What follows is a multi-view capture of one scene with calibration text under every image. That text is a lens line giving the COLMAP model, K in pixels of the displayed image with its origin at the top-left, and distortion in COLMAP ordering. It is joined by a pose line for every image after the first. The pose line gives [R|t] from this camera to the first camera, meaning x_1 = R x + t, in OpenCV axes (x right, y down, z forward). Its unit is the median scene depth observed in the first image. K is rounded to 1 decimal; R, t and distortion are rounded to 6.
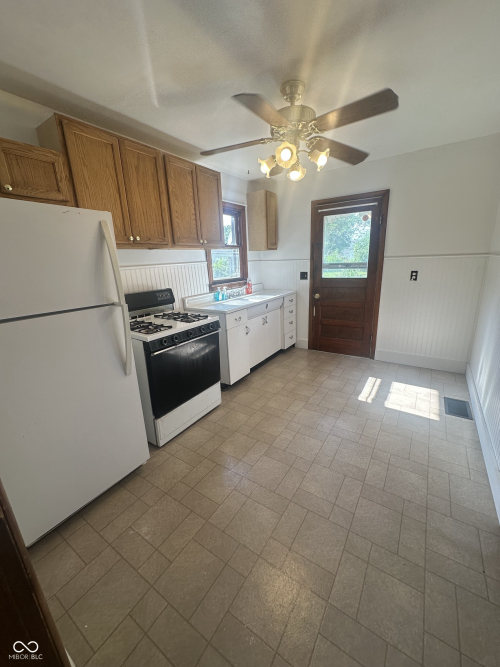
lens RADIAL K [[268.5, 0, 250.0], [0, 268.5, 333.5], [0, 0, 1]] dist [-0.000818, 0.000136]
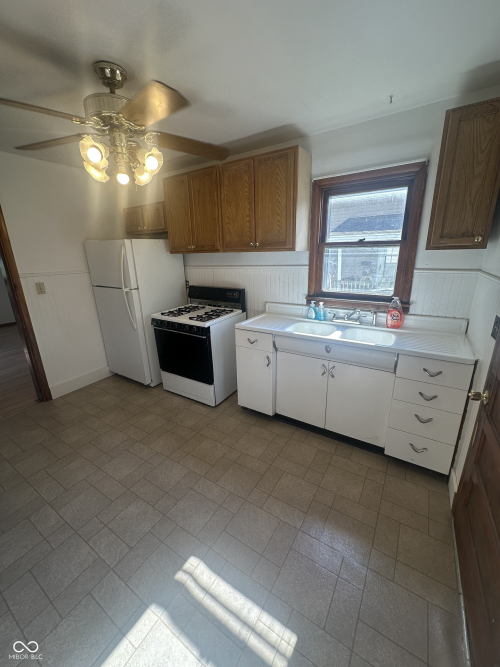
lens RADIAL K [[268.5, 0, 250.0], [0, 268.5, 333.5], [0, 0, 1]] dist [-0.000818, 0.000136]
pose [[0.013641, 0.331629, -0.943311, 0.770268], [-0.244313, 0.915910, 0.318464, -0.356725], [0.969600, 0.226119, 0.093515, 0.979179]]
